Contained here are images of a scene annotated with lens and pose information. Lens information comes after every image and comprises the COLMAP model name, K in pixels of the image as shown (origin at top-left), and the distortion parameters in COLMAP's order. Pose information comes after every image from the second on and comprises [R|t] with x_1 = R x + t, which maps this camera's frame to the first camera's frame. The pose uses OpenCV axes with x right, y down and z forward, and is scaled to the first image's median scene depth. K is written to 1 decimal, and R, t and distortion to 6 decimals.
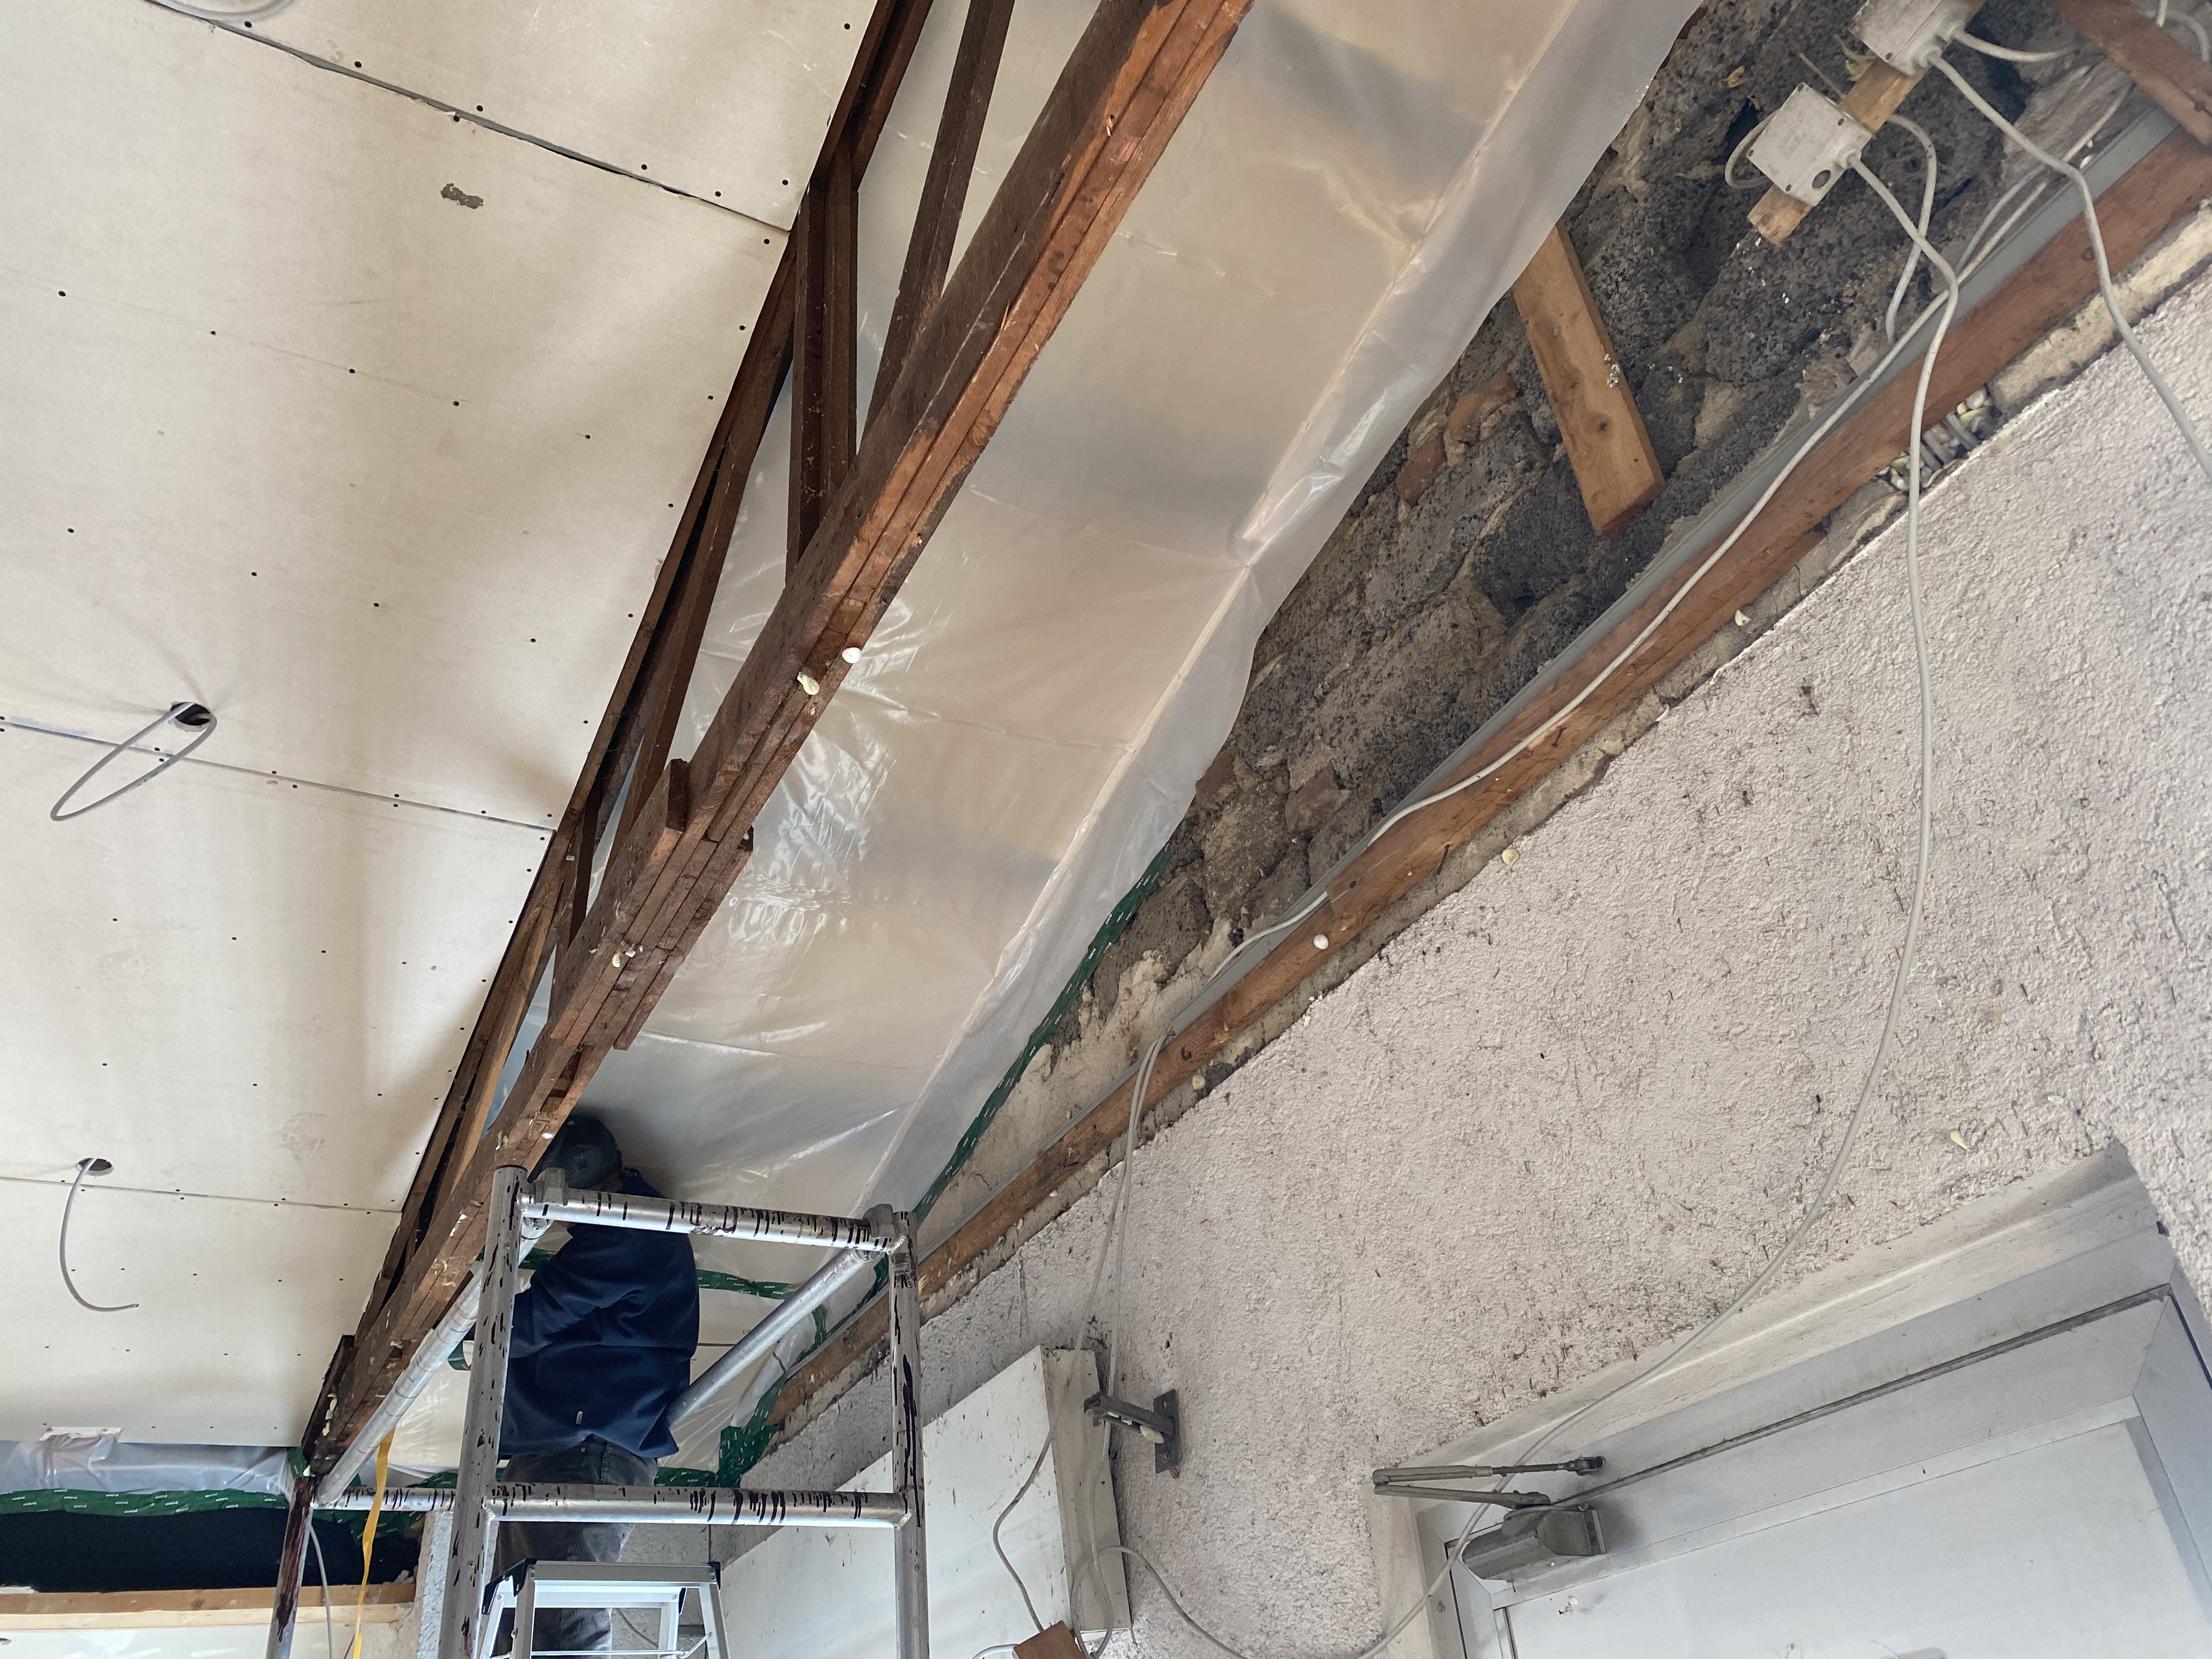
lens RADIAL K [[1676.8, 0, 1106.0], [0, 1676.8, 829.5], [0, 0, 1]] dist [0.000682, -0.000061]
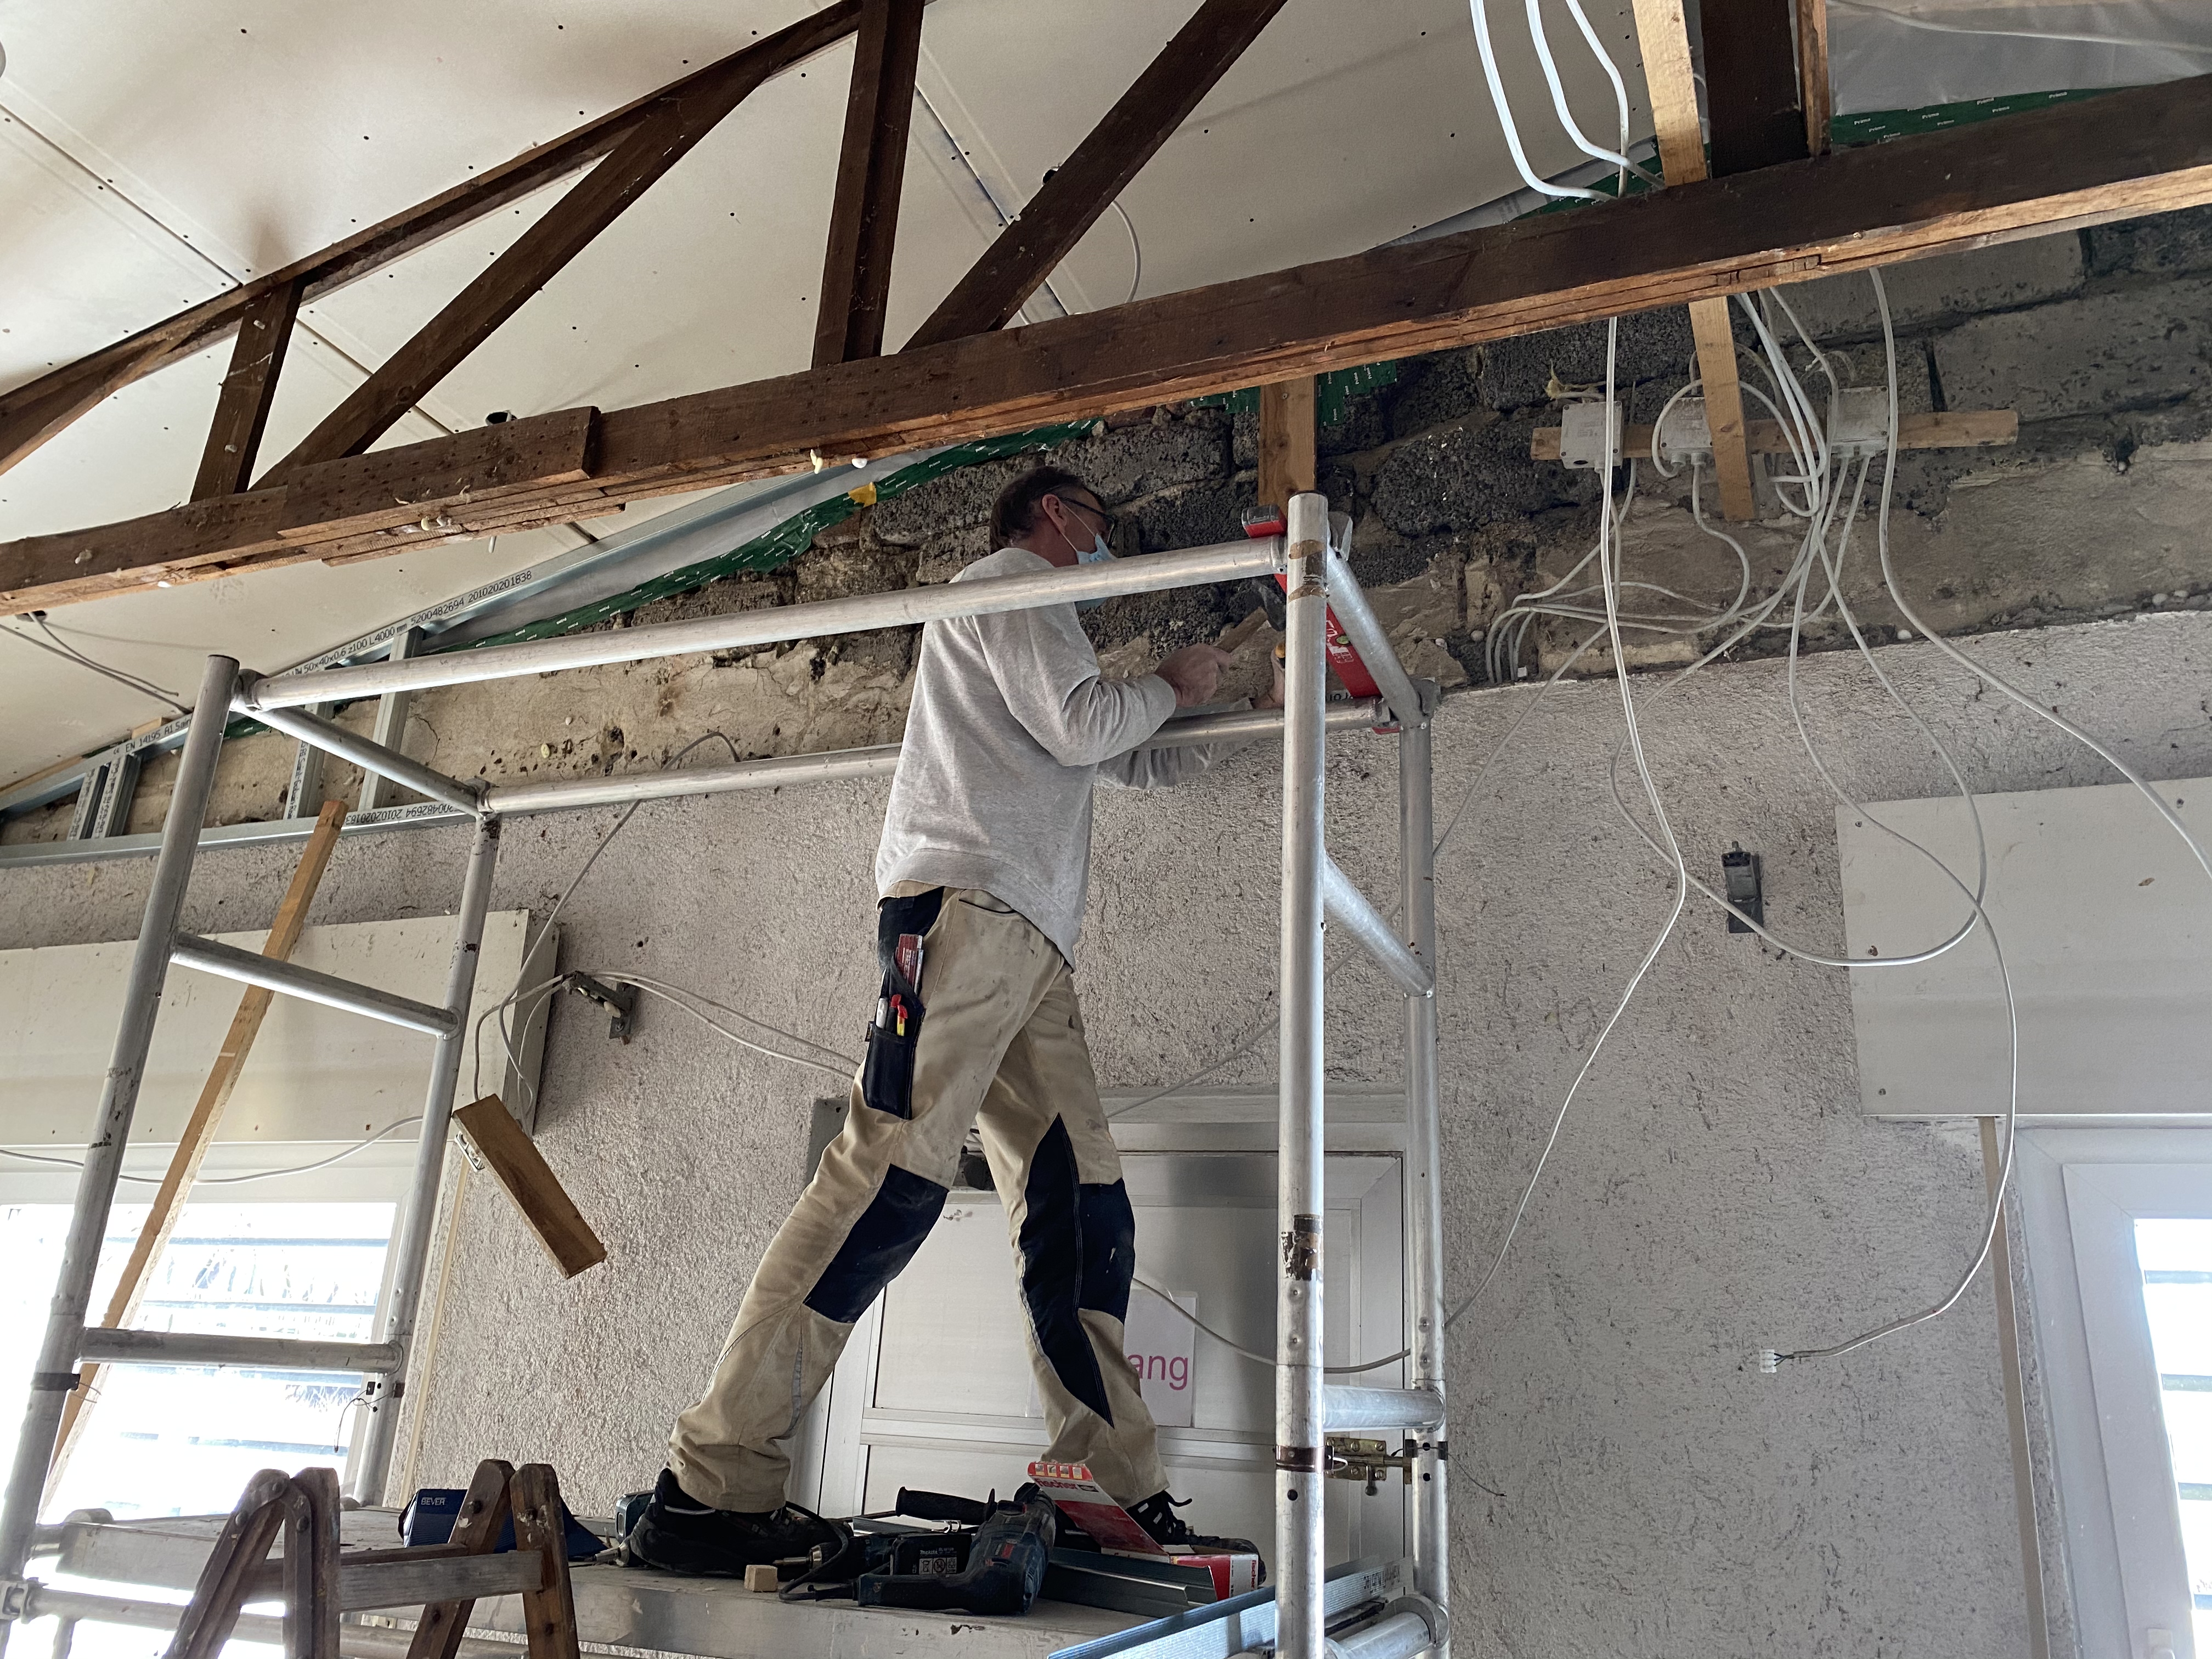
lens RADIAL K [[1620.9, 0, 1106.0], [0, 1620.9, 829.5], [0, 0, 1]] dist [0.059830, -0.000428]
pose [[0.767574, 0.330749, 0.549031, -0.455110], [-0.450953, 0.887384, 0.095875, -0.045442], [-0.455490, -0.321178, 0.830285, -0.150982]]
